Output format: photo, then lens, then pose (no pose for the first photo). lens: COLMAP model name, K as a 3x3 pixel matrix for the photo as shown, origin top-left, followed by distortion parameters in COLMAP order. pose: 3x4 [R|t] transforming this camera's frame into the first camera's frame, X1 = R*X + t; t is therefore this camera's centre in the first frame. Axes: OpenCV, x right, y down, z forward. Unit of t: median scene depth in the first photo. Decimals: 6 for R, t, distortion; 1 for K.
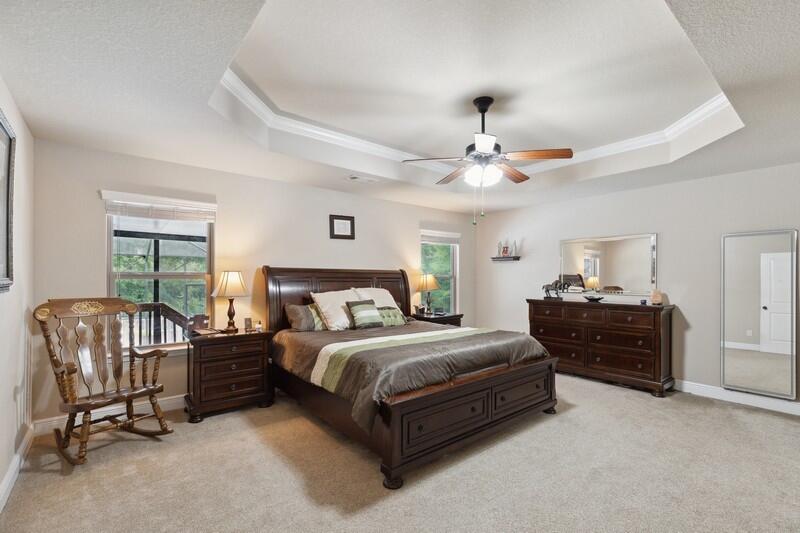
lens RADIAL K [[365.4, 0, 402.5], [0, 365.4, 271.8], [0, 0, 1]] dist [0.005080, 0.000328]
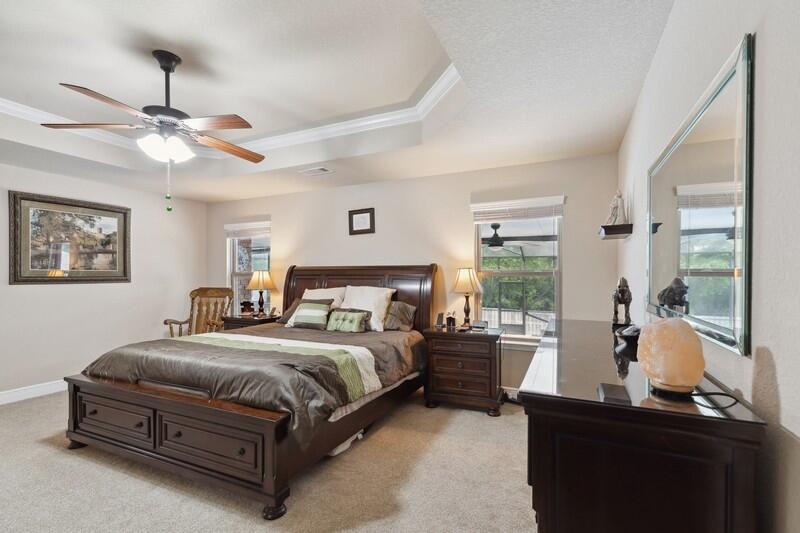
lens RADIAL K [[362.0, 0, 402.3], [0, 362.0, 276.1], [0, 0, 1]] dist [-0.001136, -0.000107]
pose [[0.432406, -0.003254, -0.901673, 0.734773], [0.017828, 0.999829, 0.004941, 0.015950], [0.901503, -0.018212, 0.432390, 0.701727]]
